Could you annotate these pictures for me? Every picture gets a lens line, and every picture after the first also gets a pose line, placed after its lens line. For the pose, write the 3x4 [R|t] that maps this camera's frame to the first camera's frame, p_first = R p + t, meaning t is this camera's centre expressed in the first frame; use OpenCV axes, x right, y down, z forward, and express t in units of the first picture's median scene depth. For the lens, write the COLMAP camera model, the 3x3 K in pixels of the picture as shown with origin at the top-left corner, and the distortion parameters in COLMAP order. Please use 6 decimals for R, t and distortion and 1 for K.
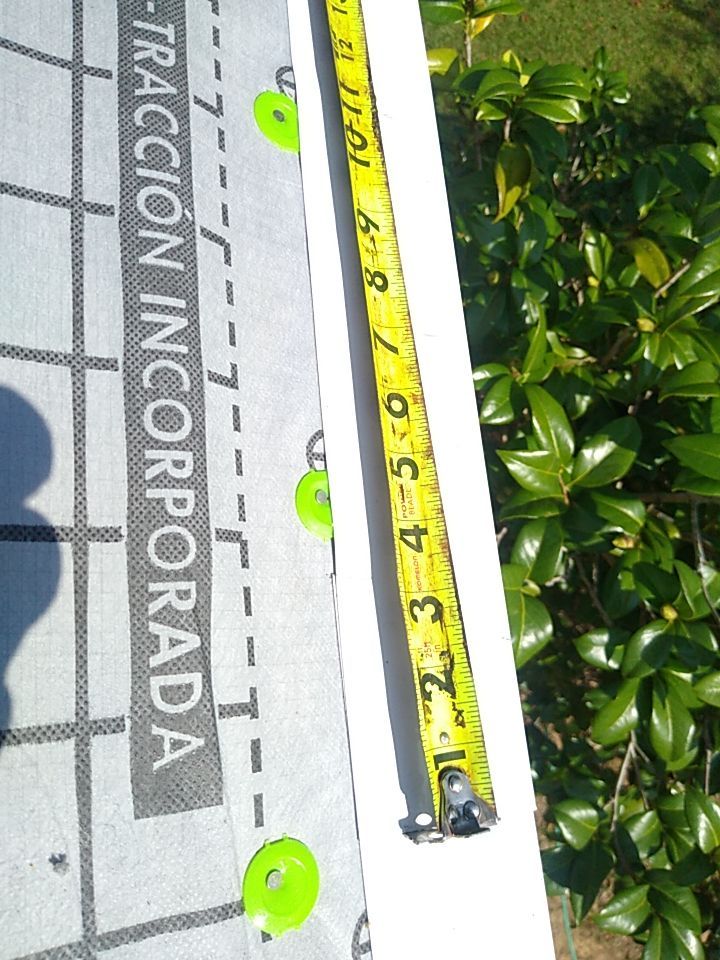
lens RADIAL K [[753.0, 0, 355.2], [0, 753.0, 475.4], [0, 0, 1]] dist [0.059089, -0.116597]
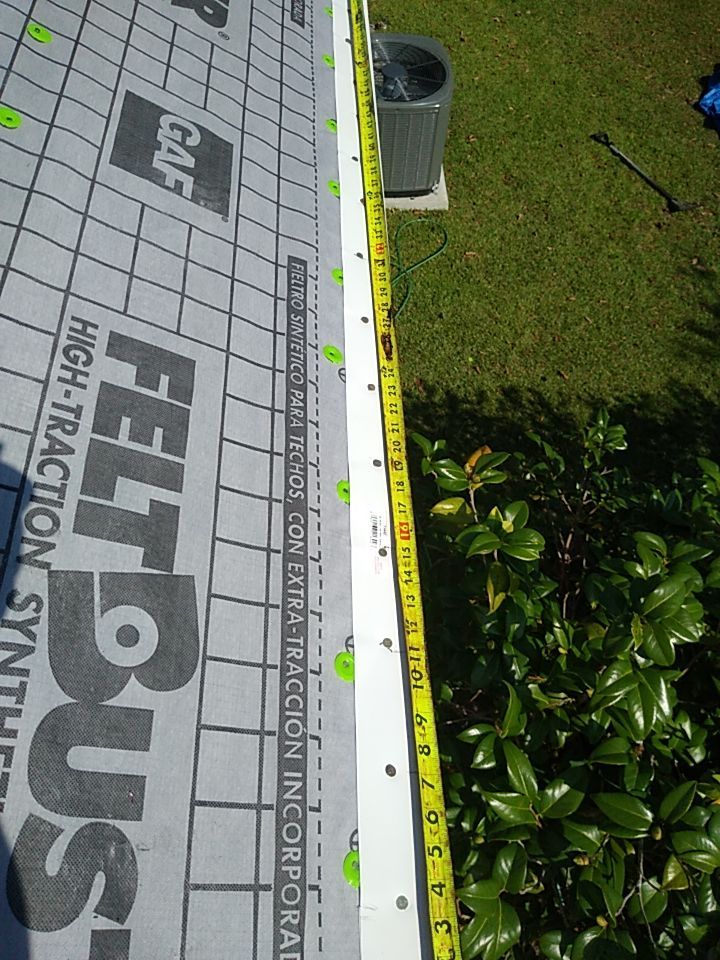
lens RADIAL K [[731.4, 0, 355.1], [0, 731.4, 482.2], [0, 0, 1]] dist [0.058997, -0.115201]
pose [[0.996291, 0.025758, -0.082100, 0.103121], [-0.049430, 0.952325, -0.301055, -0.393004], [0.070431, 0.303996, 0.950066, -1.385670]]
